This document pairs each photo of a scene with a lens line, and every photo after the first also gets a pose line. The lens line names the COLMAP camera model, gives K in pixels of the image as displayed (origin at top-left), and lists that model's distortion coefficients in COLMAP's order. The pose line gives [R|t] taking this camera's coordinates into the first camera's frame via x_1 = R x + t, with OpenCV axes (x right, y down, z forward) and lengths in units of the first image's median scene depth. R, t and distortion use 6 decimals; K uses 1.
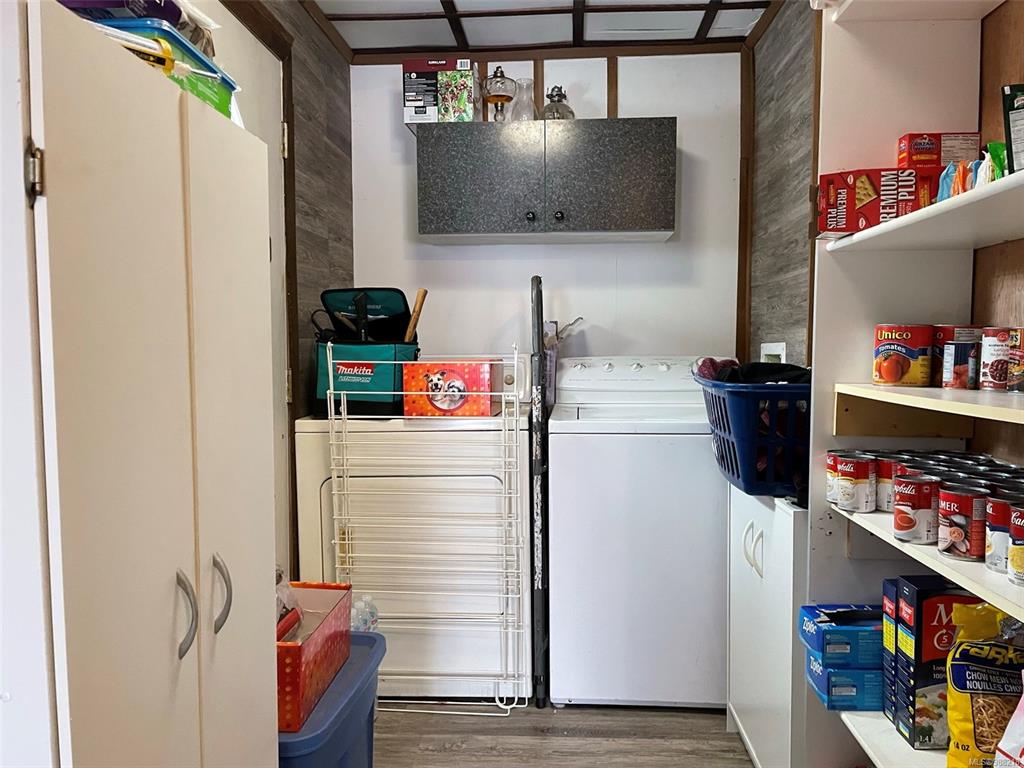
lens RADIAL K [[776.6, 0, 511.2], [0, 776.6, 393.4], [0, 0, 1]] dist [0.067156, -0.082360]
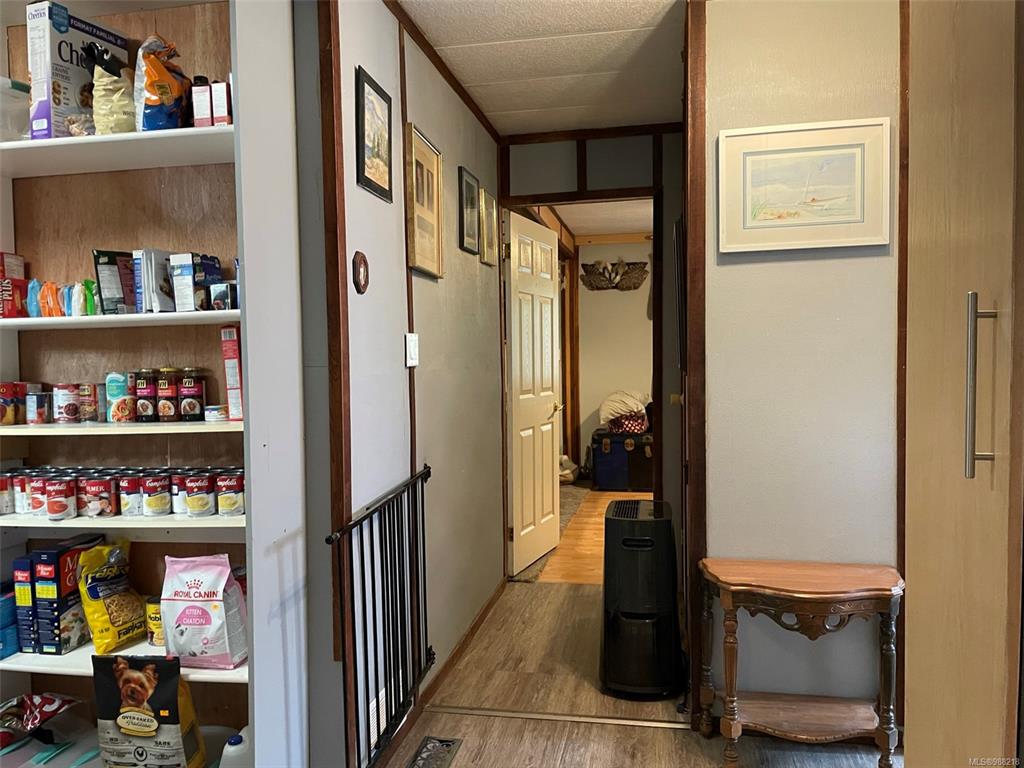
lens RADIAL K [[776.6, 0, 519.5], [0, 776.6, 388.2], [0, 0, 1]] dist [0.067156, -0.082360]
pose [[0.123654, -0.033190, 0.991770, -0.881107], [0.085608, 0.996071, 0.022660, -0.031187], [-0.988626, 0.082101, 0.126010, -0.131033]]
